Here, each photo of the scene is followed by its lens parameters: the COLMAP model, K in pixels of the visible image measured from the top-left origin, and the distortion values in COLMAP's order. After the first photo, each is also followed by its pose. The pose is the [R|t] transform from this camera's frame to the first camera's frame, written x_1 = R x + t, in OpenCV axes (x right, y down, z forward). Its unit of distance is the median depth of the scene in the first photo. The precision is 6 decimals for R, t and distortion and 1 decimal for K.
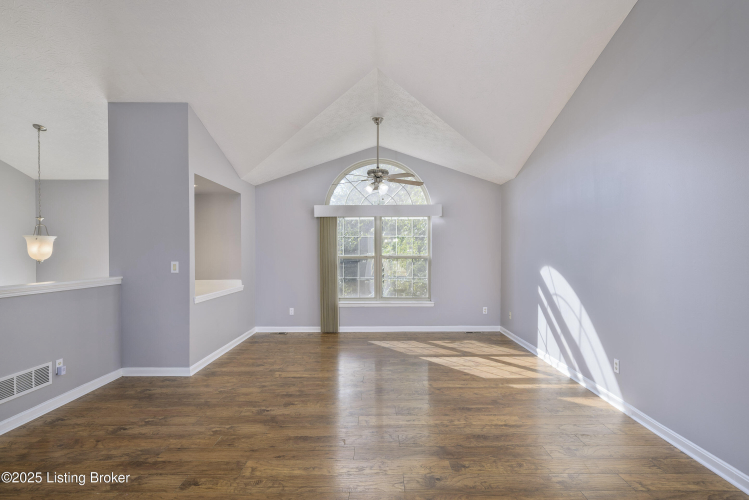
lens RADIAL K [[369.1, 0, 374.5], [0, 369.1, 250.0], [0, 0, 1]] dist [-0.004879, -0.000841]
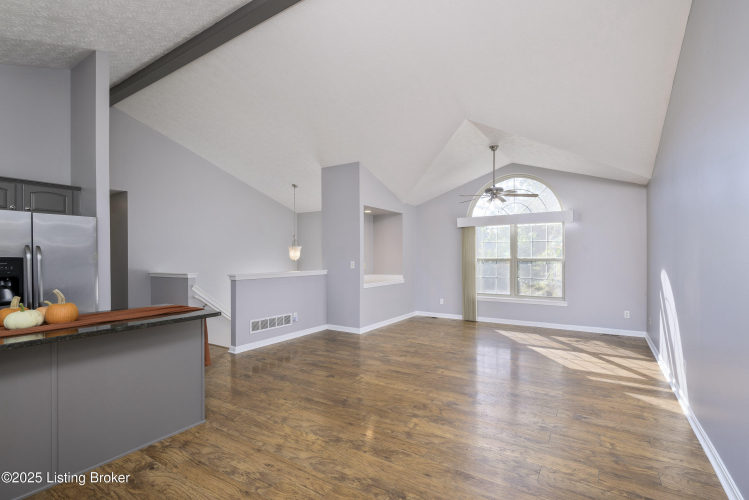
lens RADIAL K [[349.0, 0, 374.5], [0, 349.0, 250.0], [0, 0, 1]] dist [0.002629, 0.000283]
pose [[0.835269, -0.007419, -0.549791, 0.339793], [0.003894, 0.999964, -0.007579, -0.006103], [0.549827, 0.004190, 0.835268, -0.197787]]
